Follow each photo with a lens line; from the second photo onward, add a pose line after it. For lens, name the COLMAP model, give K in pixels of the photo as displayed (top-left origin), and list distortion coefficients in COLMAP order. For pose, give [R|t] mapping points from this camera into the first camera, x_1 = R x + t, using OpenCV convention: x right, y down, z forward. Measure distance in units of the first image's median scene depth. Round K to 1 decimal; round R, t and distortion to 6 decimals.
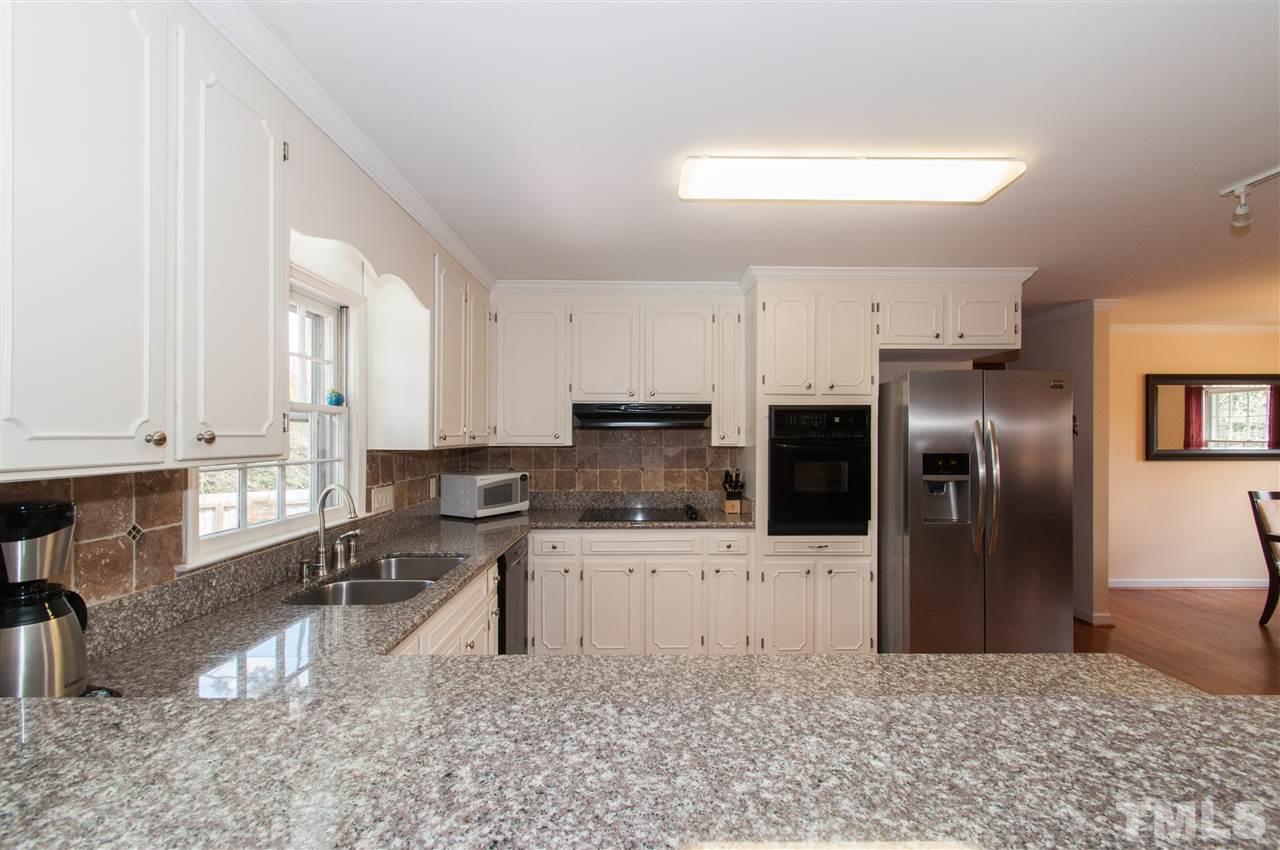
lens RADIAL K [[557.7, 0, 640.9], [0, 557.7, 432.2], [0, 0, 1]] dist [-0.002870, -0.000524]
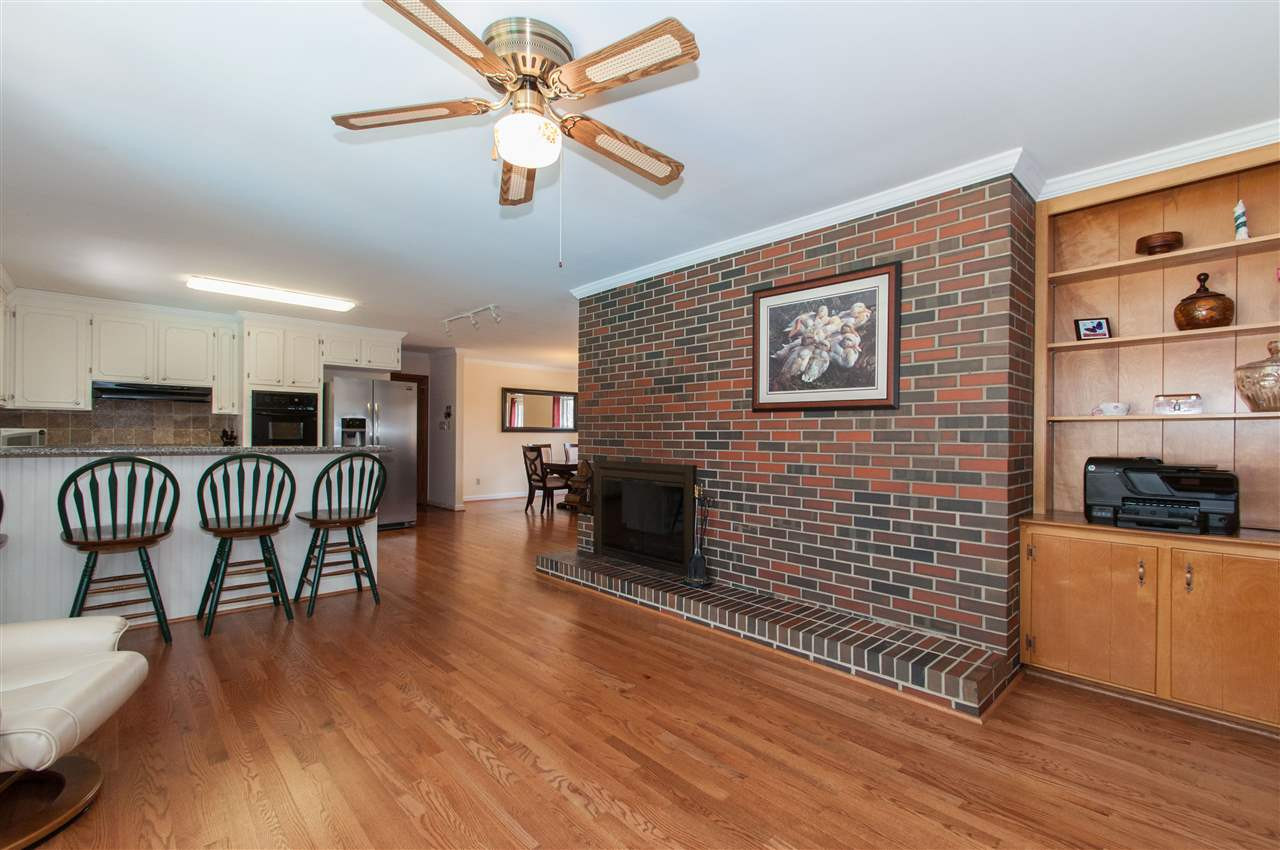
lens RADIAL K [[557.7, 0, 640.7], [0, 557.7, 438.6], [0, 0, 1]] dist [-0.002870, -0.000524]
pose [[0.732372, 0.003068, 0.680897, -0.062376], [-0.014177, 0.999842, 0.010745, 0.061846], [-0.680757, -0.017522, 0.732300, -1.036209]]
